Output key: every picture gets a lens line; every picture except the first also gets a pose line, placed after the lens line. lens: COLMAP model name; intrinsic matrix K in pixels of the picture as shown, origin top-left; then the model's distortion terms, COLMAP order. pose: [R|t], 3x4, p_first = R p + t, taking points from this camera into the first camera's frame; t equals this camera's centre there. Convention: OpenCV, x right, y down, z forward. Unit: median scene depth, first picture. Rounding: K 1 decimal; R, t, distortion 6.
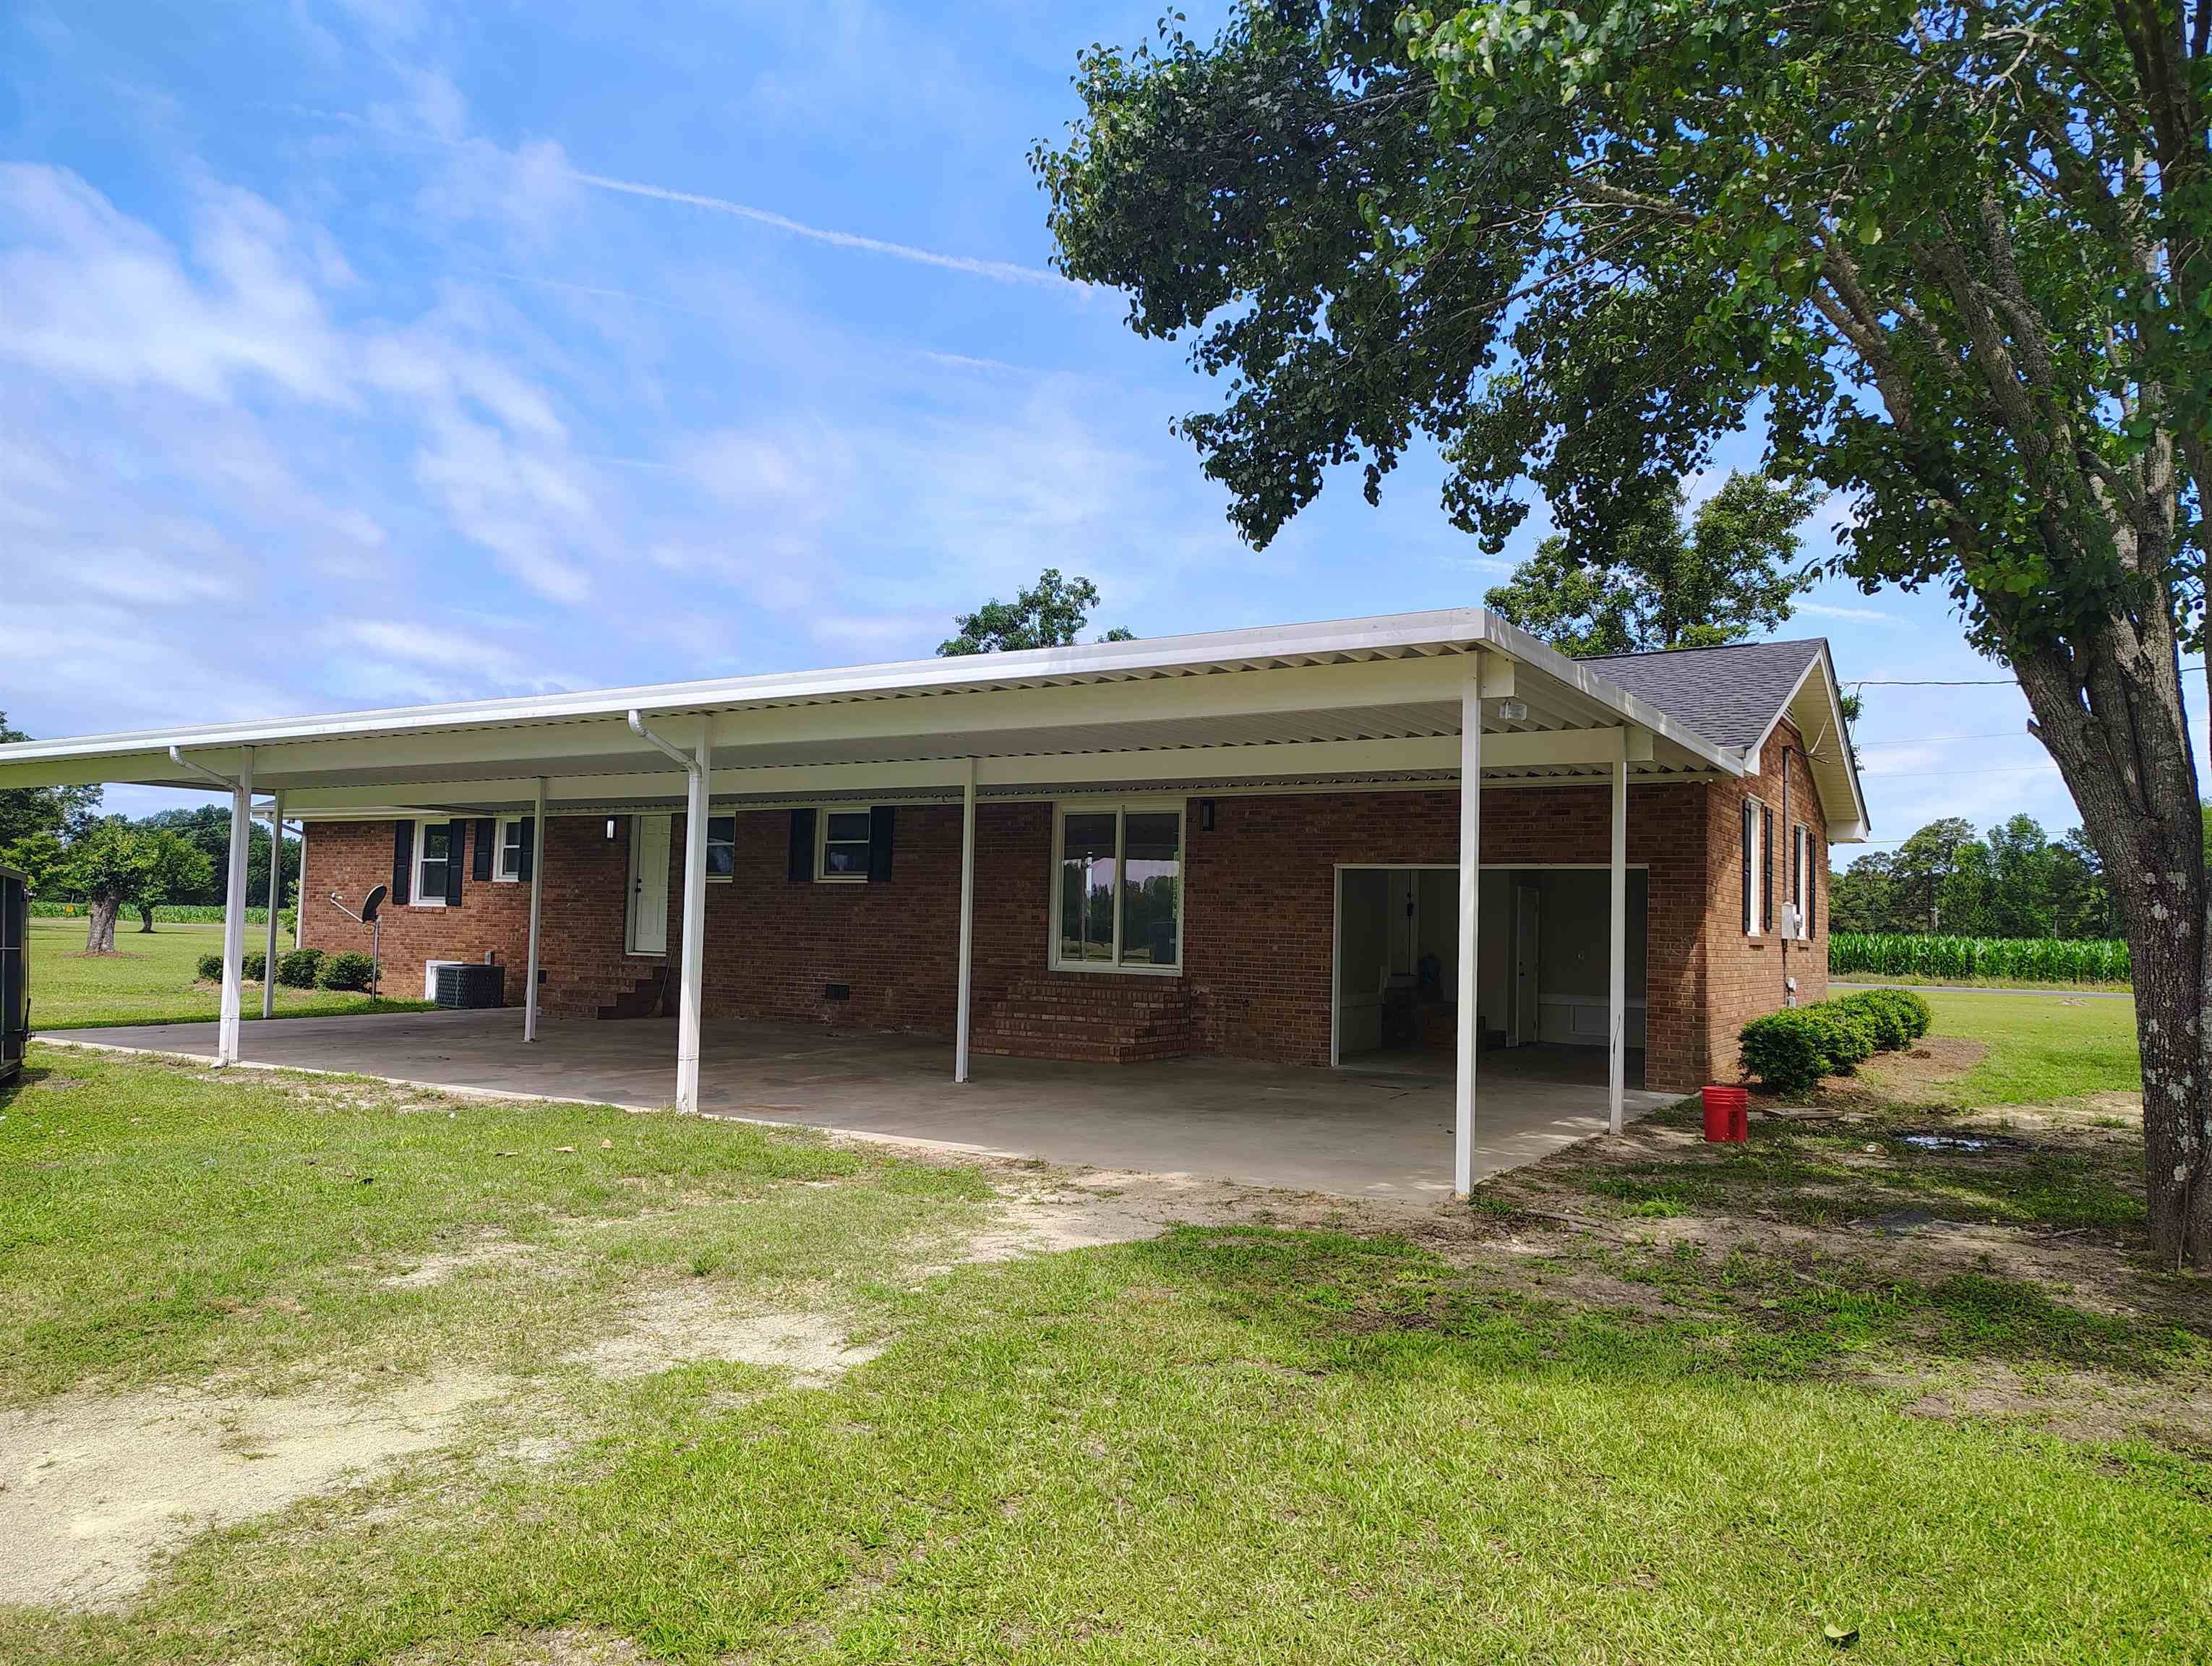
lens RADIAL K [[1520.8, 0, 1106.0], [0, 1520.8, 833.0], [0, 0, 1]] dist [0.060862, -0.056480]
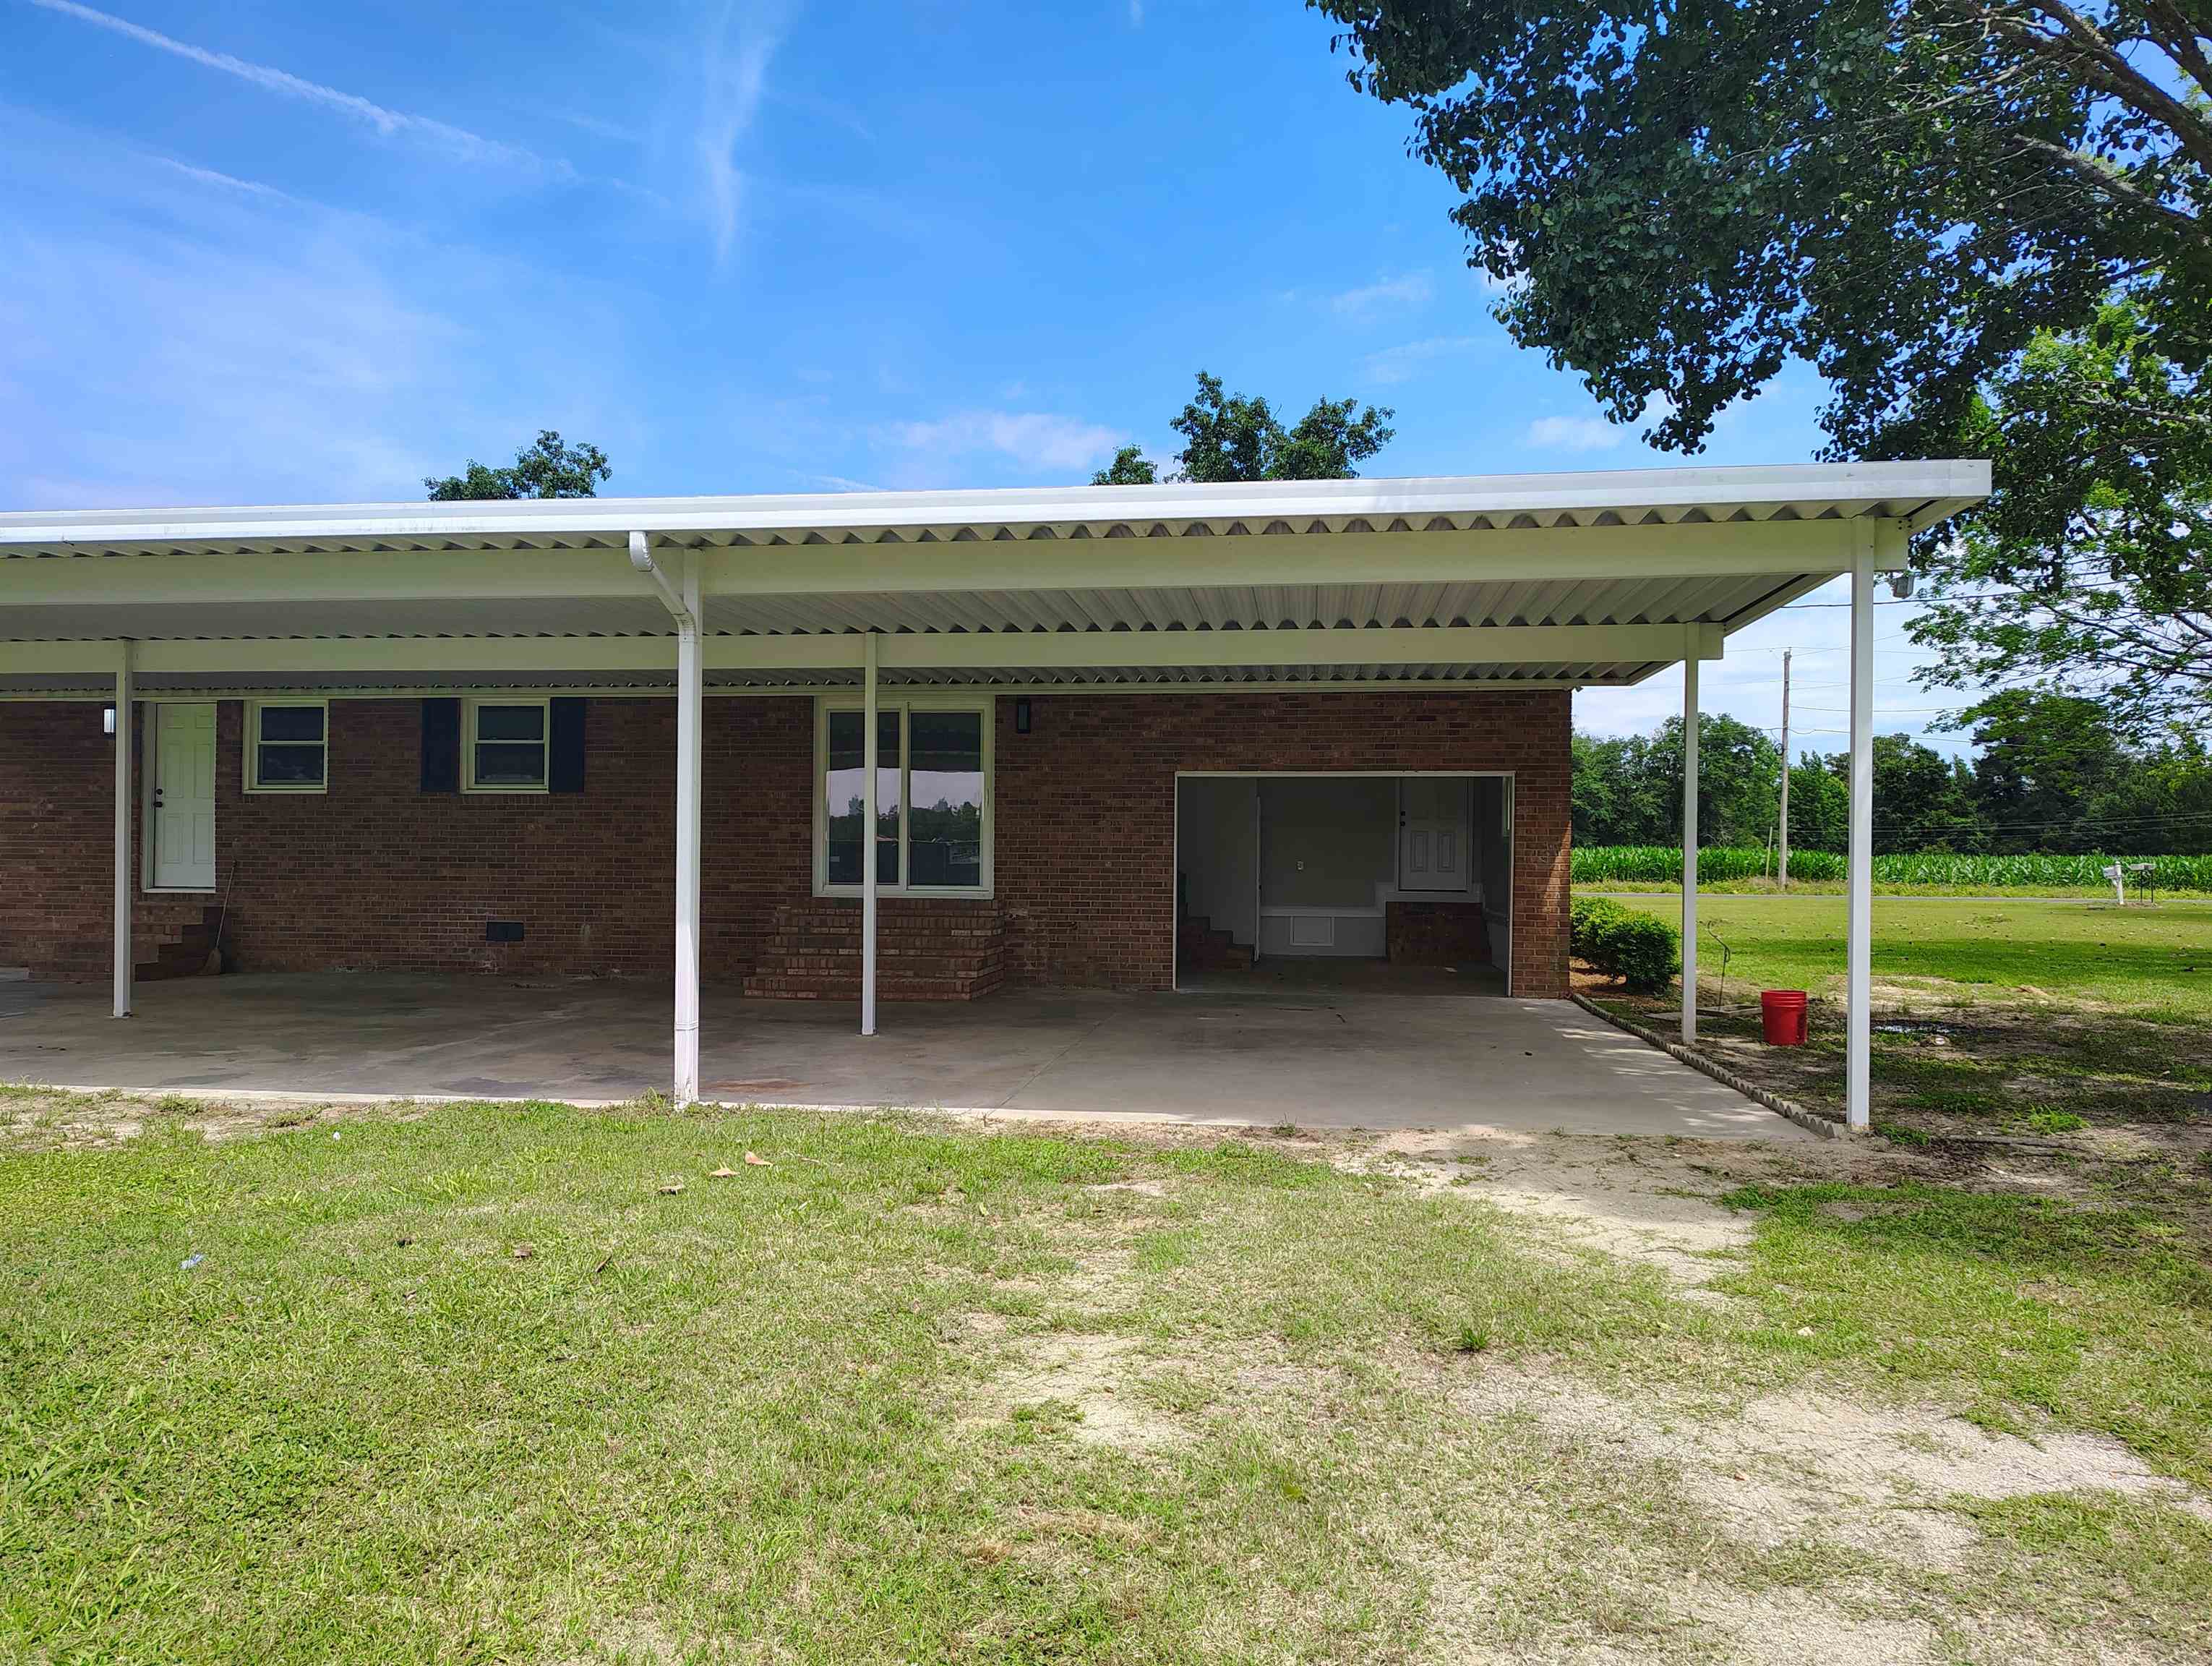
lens RADIAL K [[1520.8, 0, 1106.0], [0, 1520.8, 833.0], [0, 0, 1]] dist [0.060862, -0.056480]
pose [[0.908812, -0.010059, 0.417086, -0.263360], [-0.011729, 0.998698, 0.049641, 0.012058], [-0.417042, -0.050006, 0.907511, 0.179892]]
